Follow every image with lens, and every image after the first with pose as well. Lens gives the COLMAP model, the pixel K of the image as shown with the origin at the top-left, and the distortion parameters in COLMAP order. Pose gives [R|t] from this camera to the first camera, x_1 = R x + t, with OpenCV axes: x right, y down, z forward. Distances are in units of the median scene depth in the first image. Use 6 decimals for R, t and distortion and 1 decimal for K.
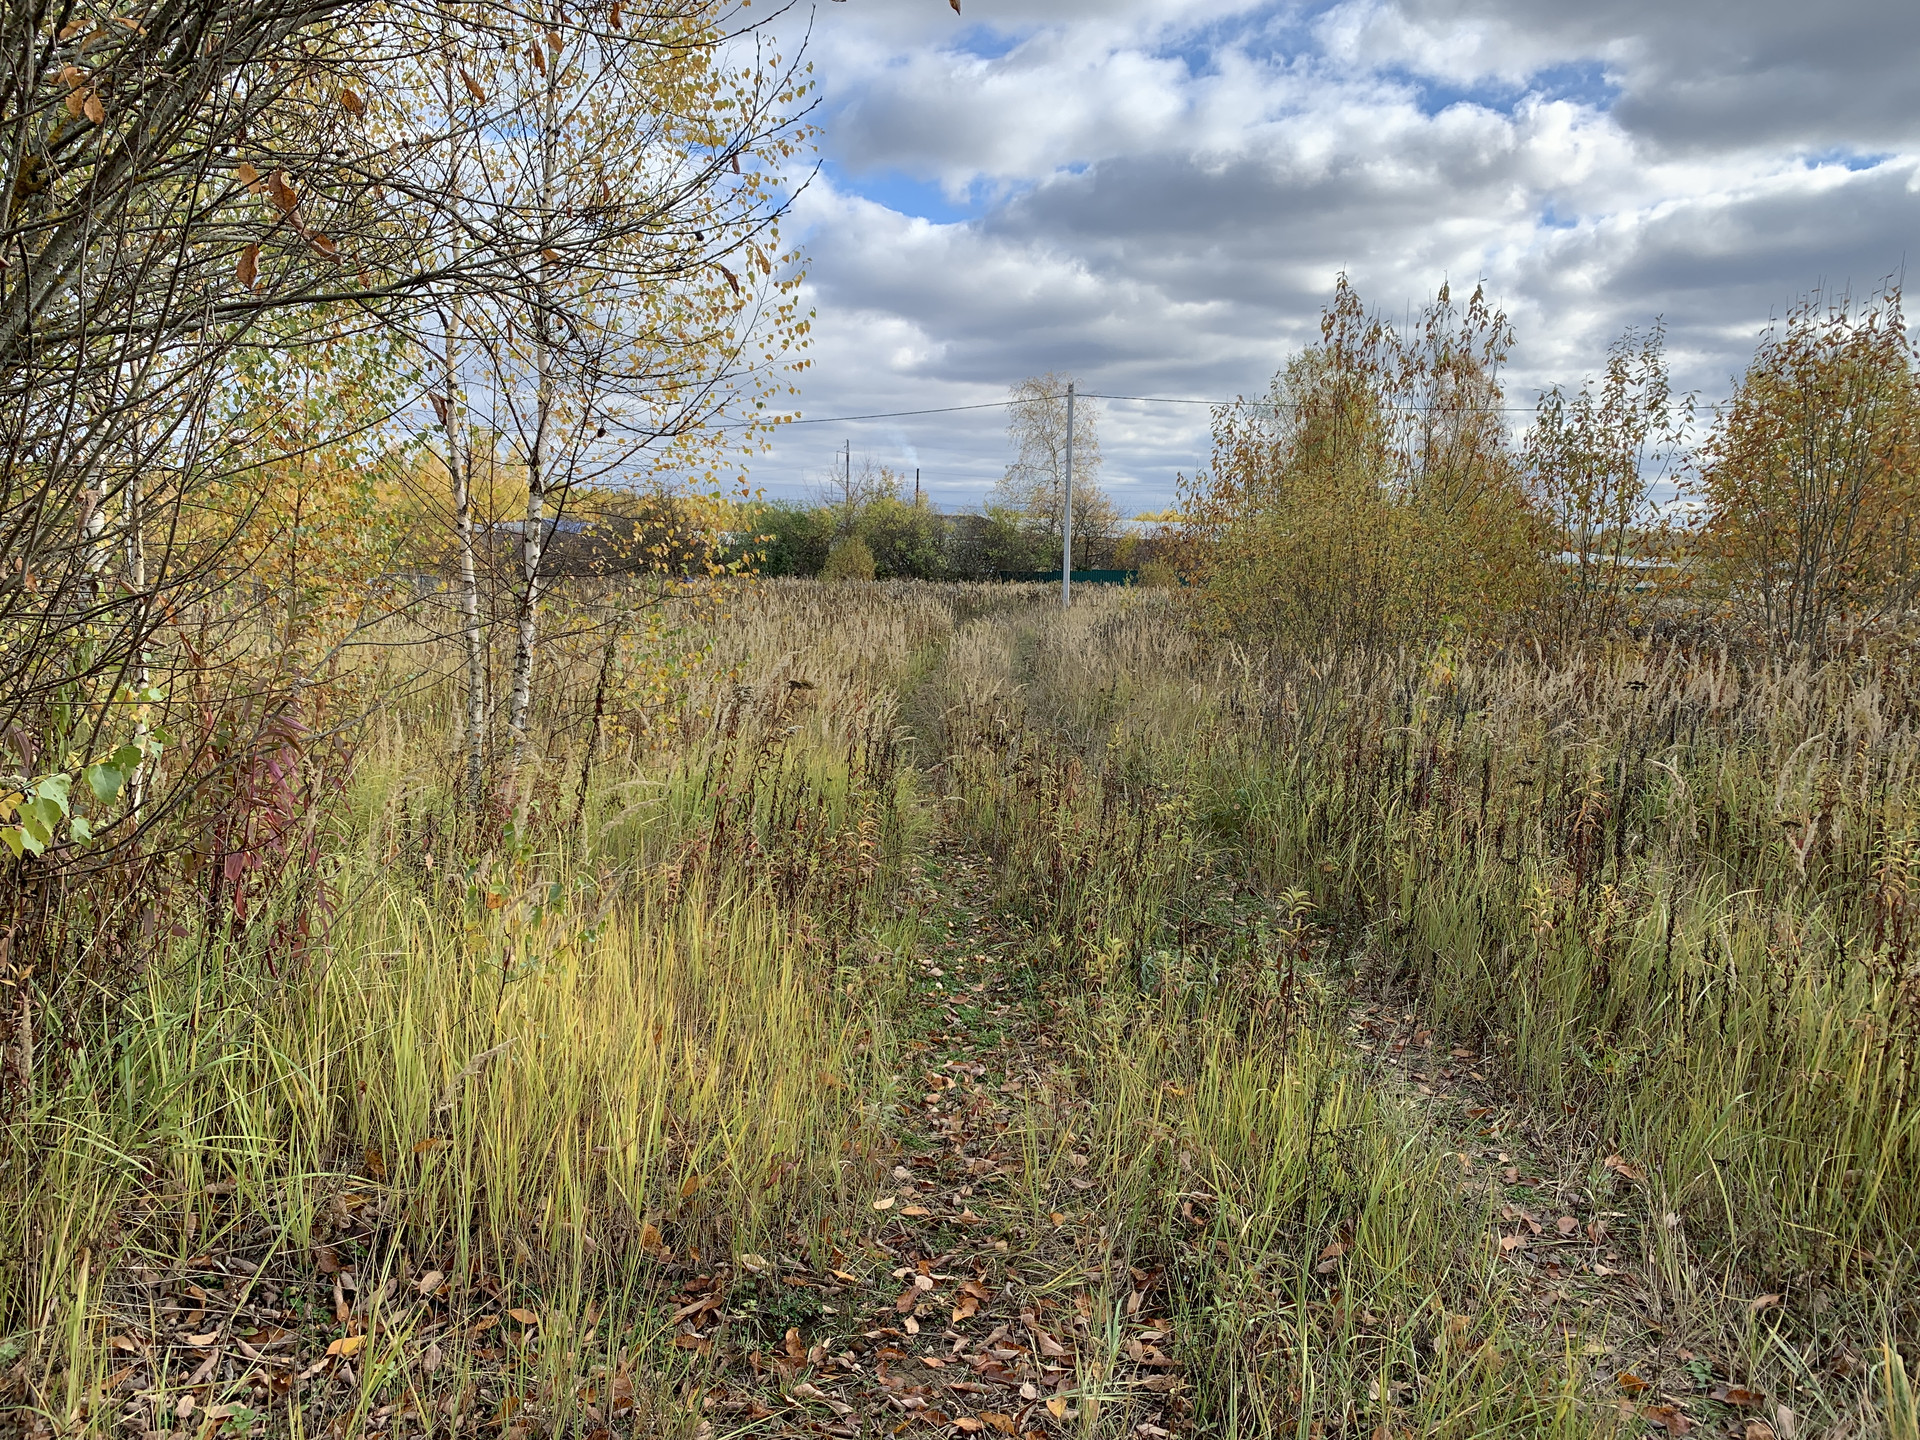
lens RADIAL K [[1449.6, 0, 960.0], [0, 1449.6, 720.0], [0, 0, 1]] dist [0.000236, -0.000149]
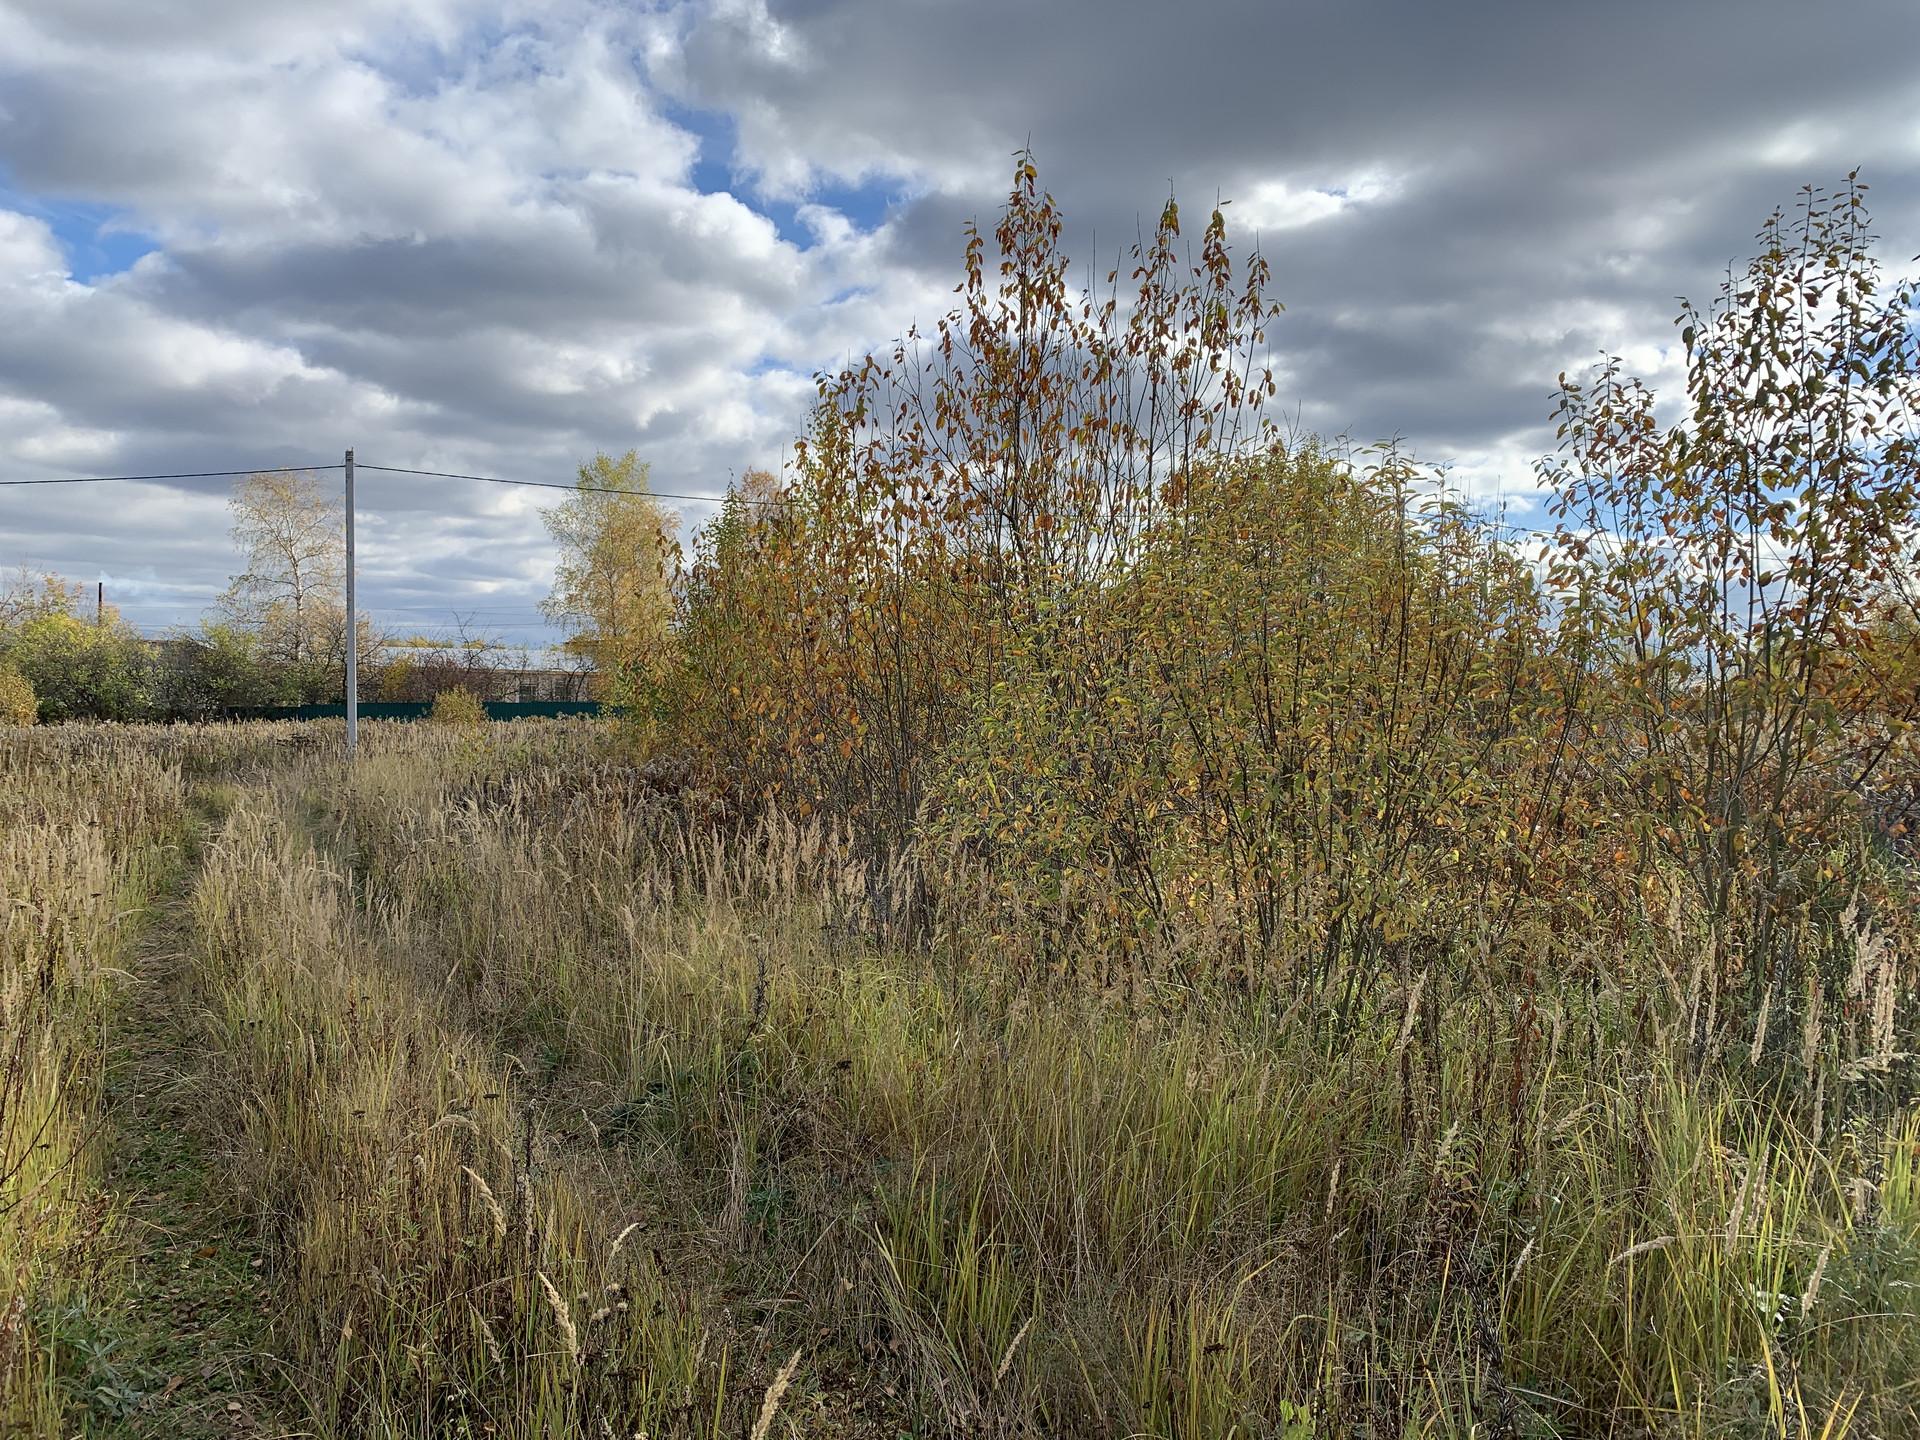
lens RADIAL K [[1416.1, 0, 960.0], [0, 1416.1, 720.0], [0, 0, 1]] dist [0.009060, 0.003565]
pose [[0.870165, -0.031173, 0.491774, -0.008776], [0.073354, 0.995072, -0.066718, -0.020019], [-0.487271, 0.094129, 0.868163, 0.184209]]
